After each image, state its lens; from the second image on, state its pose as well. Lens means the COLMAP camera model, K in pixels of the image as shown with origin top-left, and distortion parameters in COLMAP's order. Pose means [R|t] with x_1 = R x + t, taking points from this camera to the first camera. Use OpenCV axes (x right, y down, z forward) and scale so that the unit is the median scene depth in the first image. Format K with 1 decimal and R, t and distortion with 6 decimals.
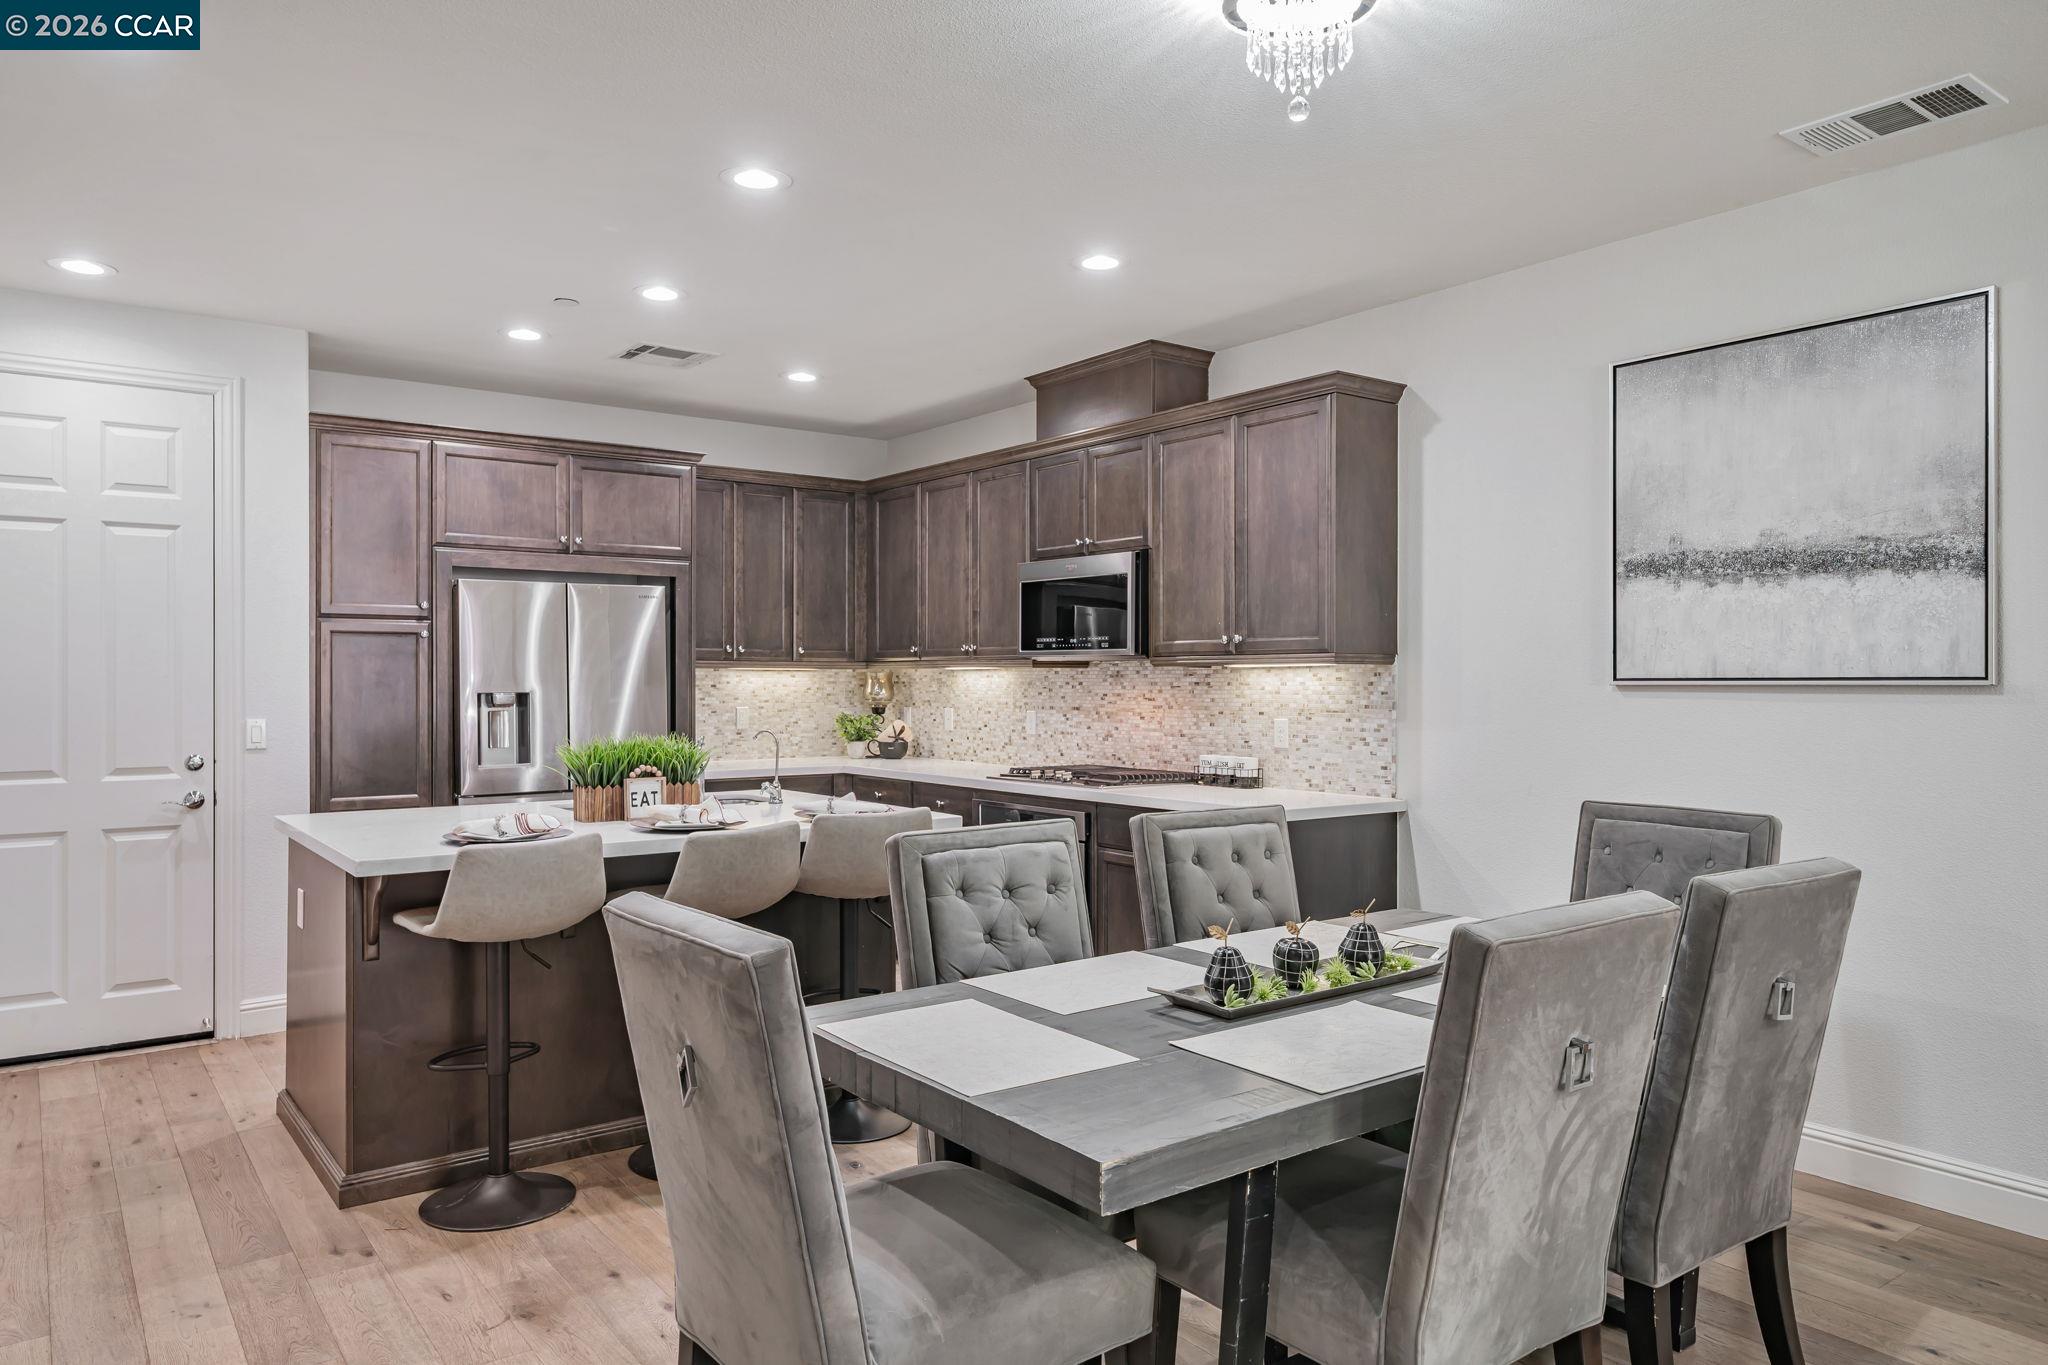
lens RADIAL K [[1338.0, 0, 995.4], [0, 1338.0, 681.4], [0, 0, 1]] dist [0.003124, 0.002326]
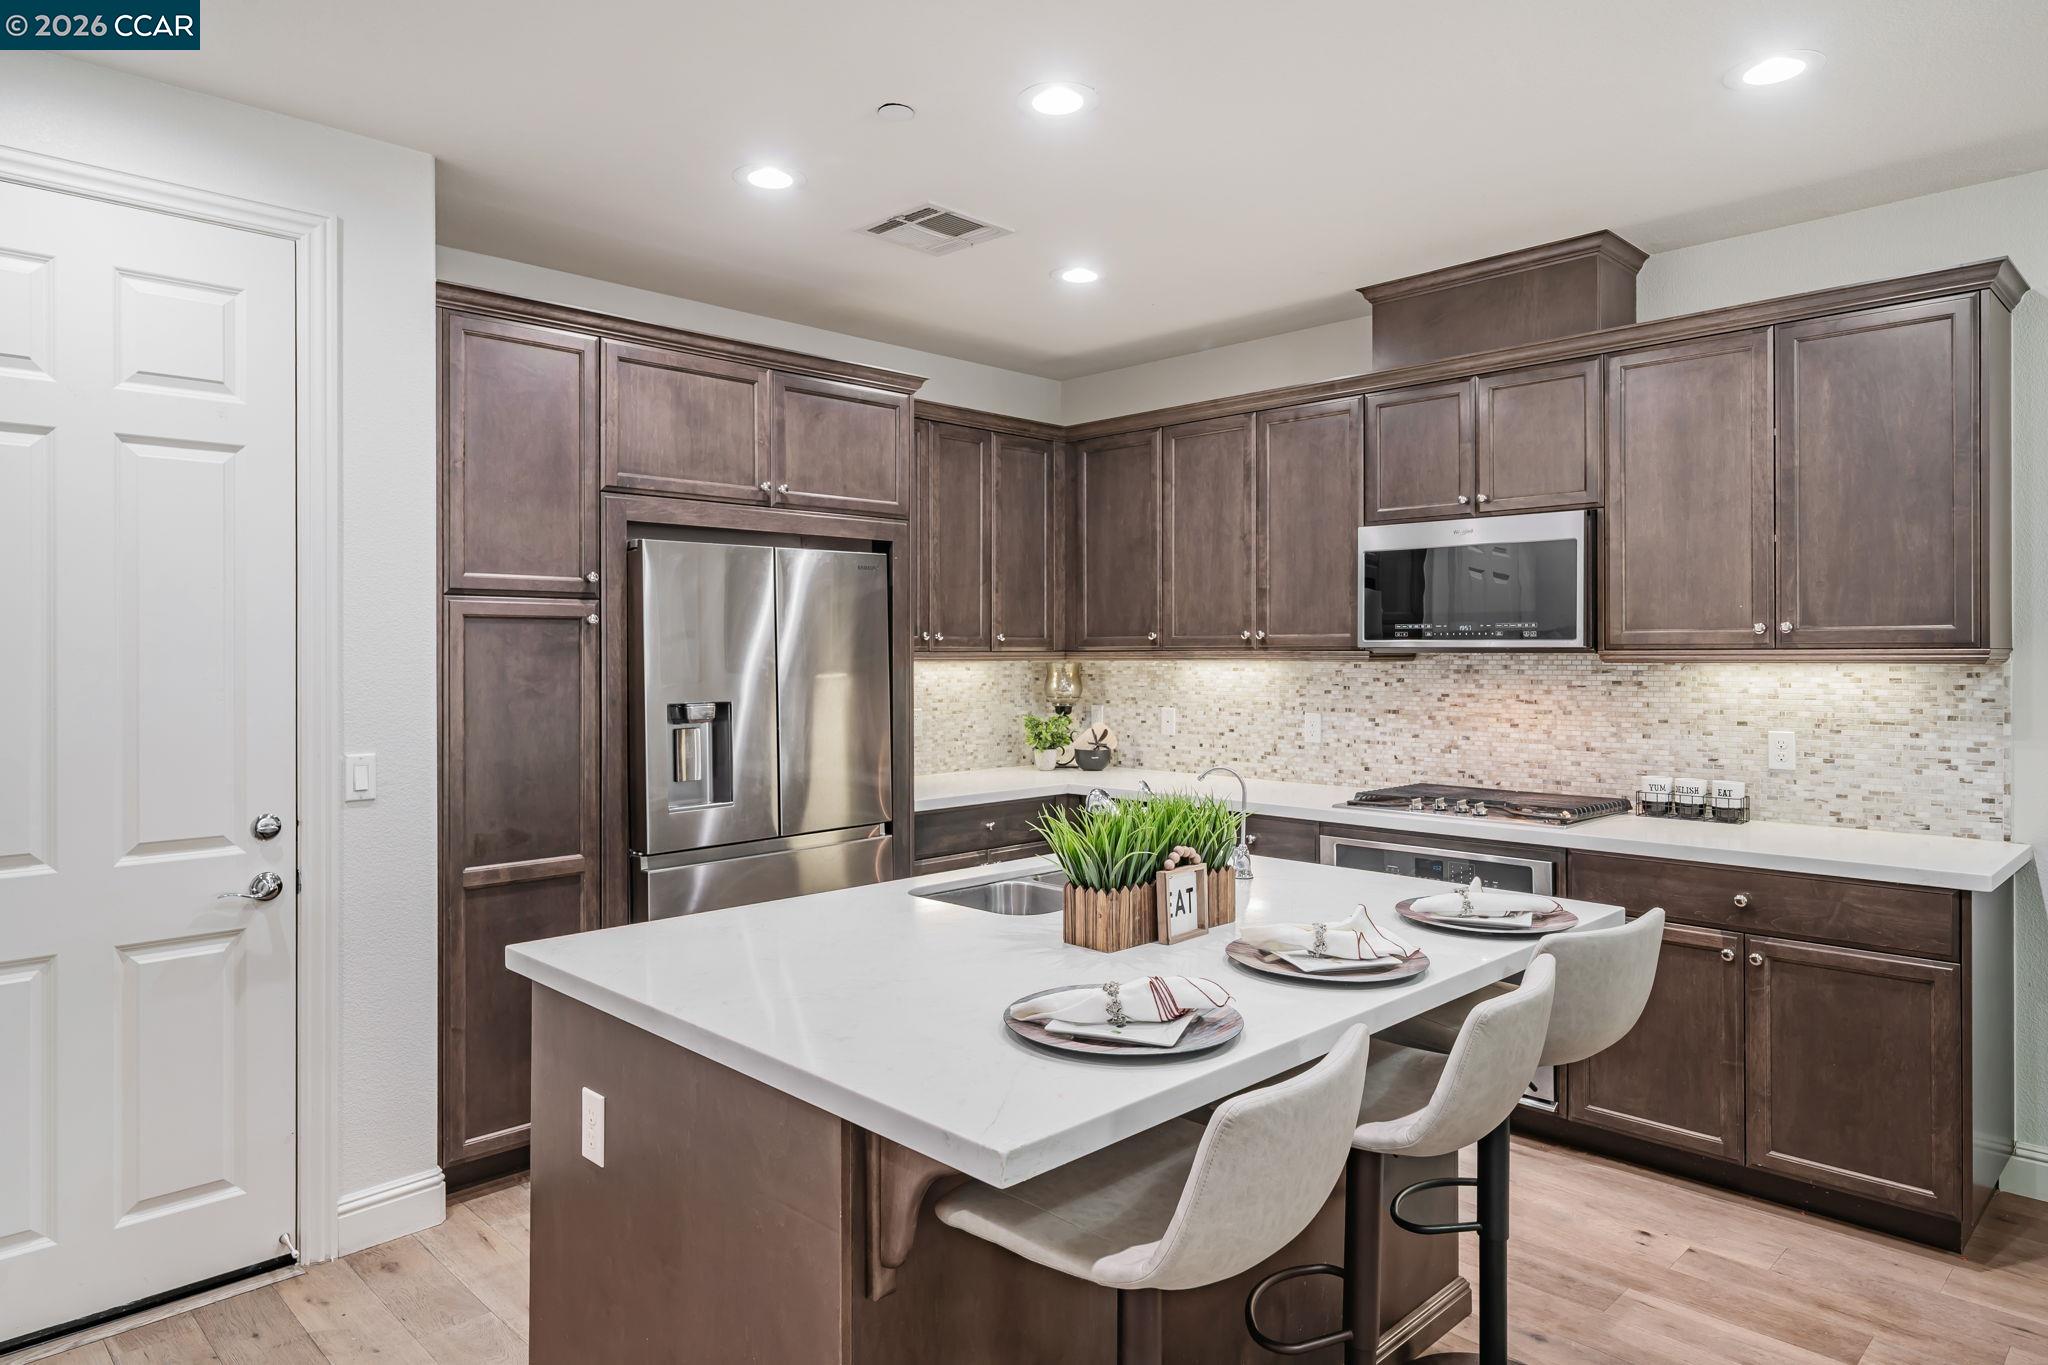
lens RADIAL K [[1241.9, 0, 1010.5], [0, 1241.9, 650.9], [0, 0, 1]] dist [0.003455, -0.000148]
pose [[0.989621, -0.003320, 0.143667, -0.322466], [0.003663, 0.999991, -0.002126, -0.017965], [-0.143658, 0.002630, 0.989624, 0.359856]]
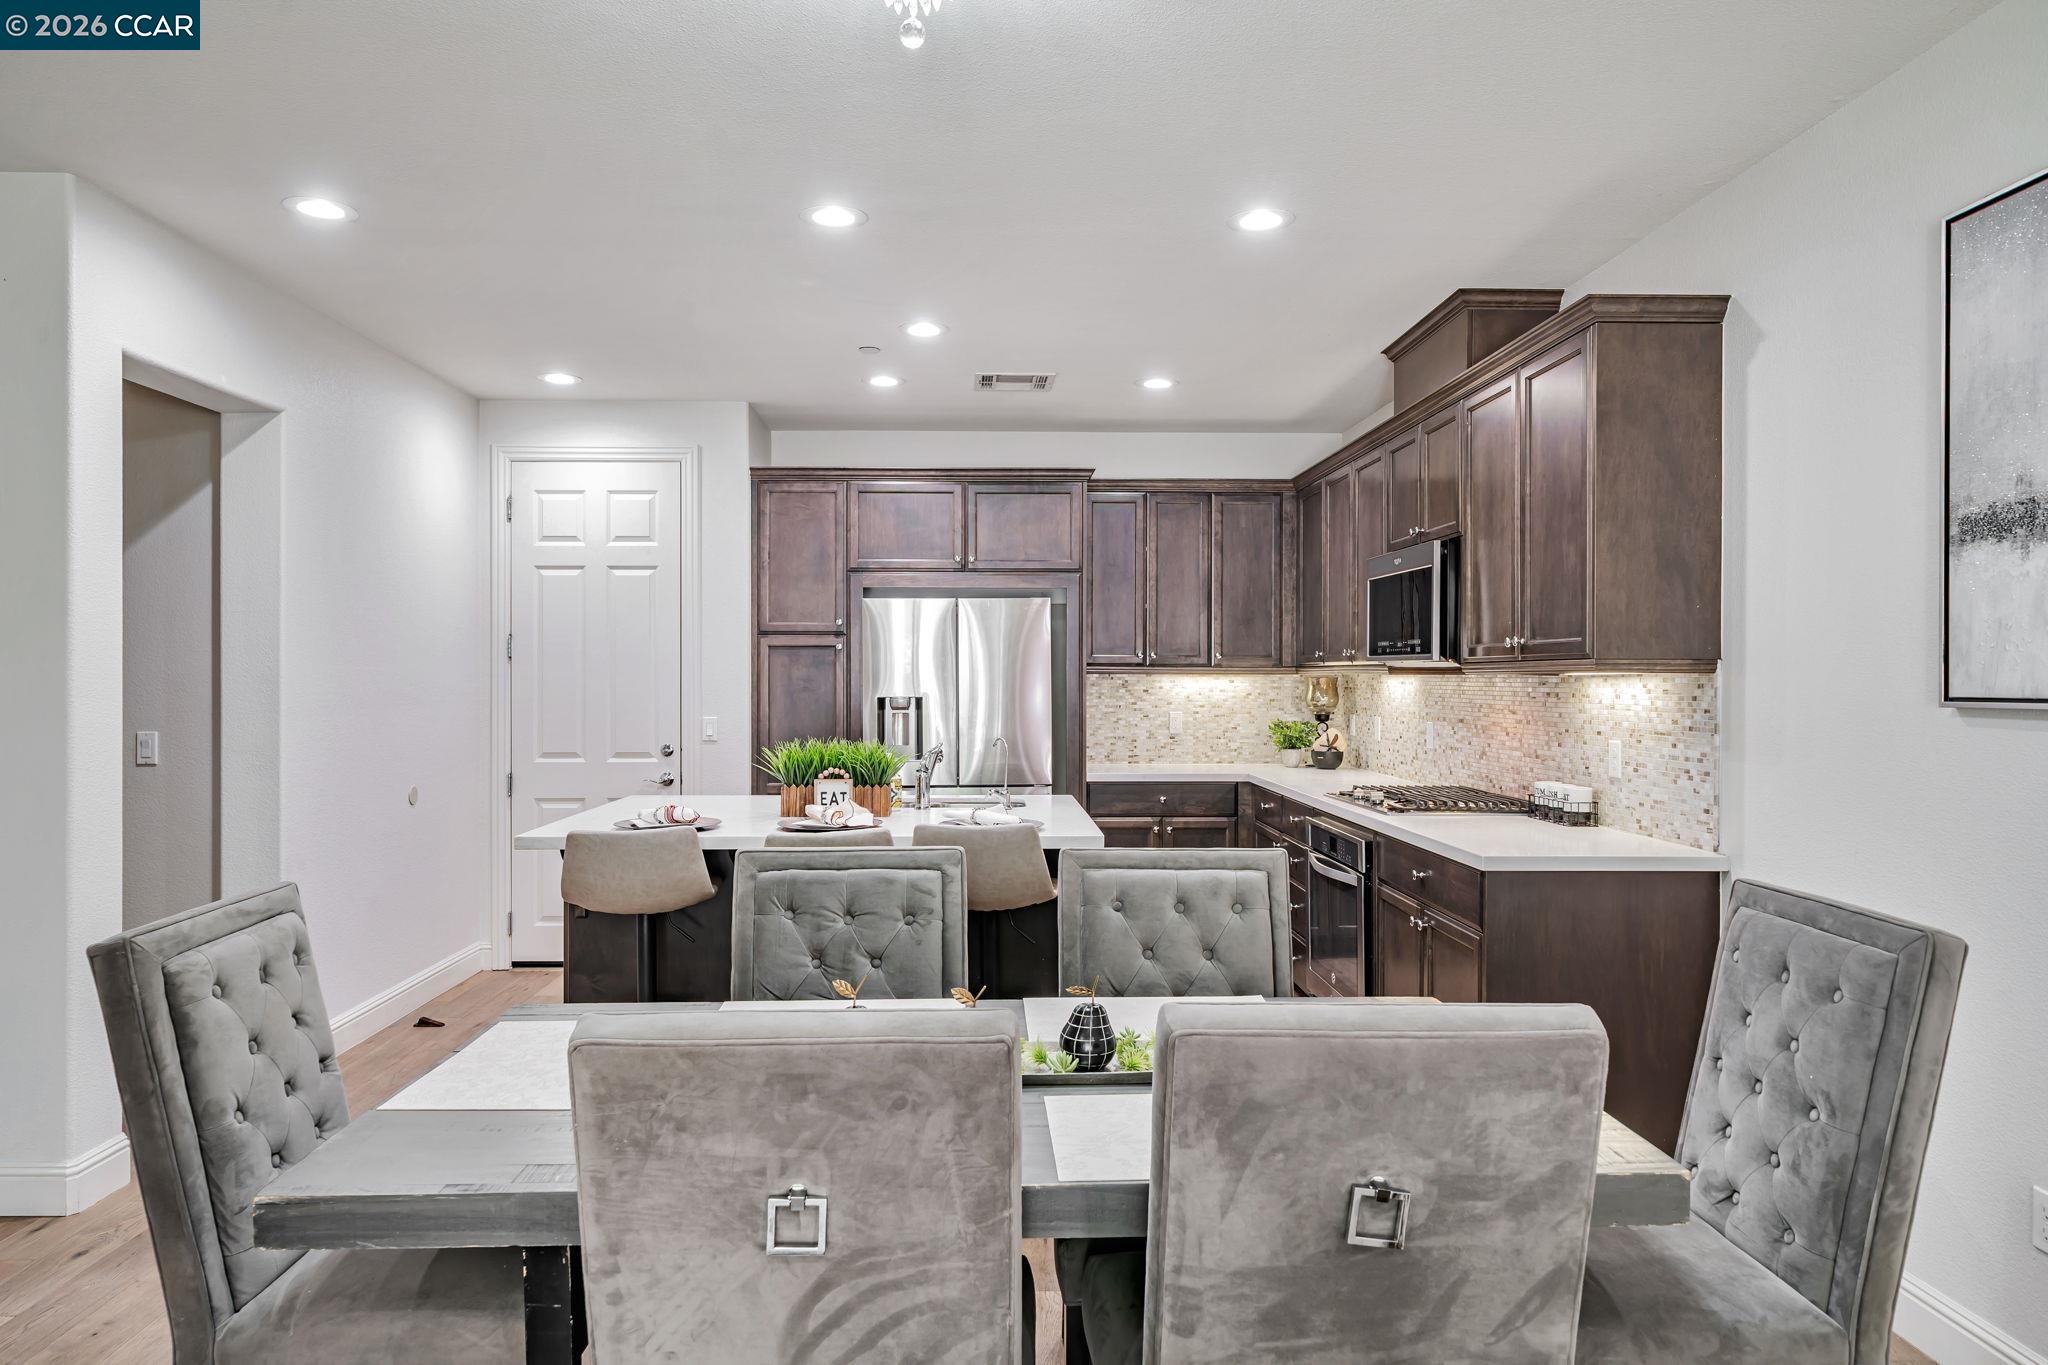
lens RADIAL K [[1275.3, 0, 998.6], [0, 1275.3, 676.6], [0, 0, 1]] dist [0.003847, 0.002955]
pose [[0.819561, 0.000552, -0.572992, 0.346112], [-0.001484, 0.999998, -0.001158, -0.008559], [0.572990, 0.001799, 0.819560, 0.172233]]
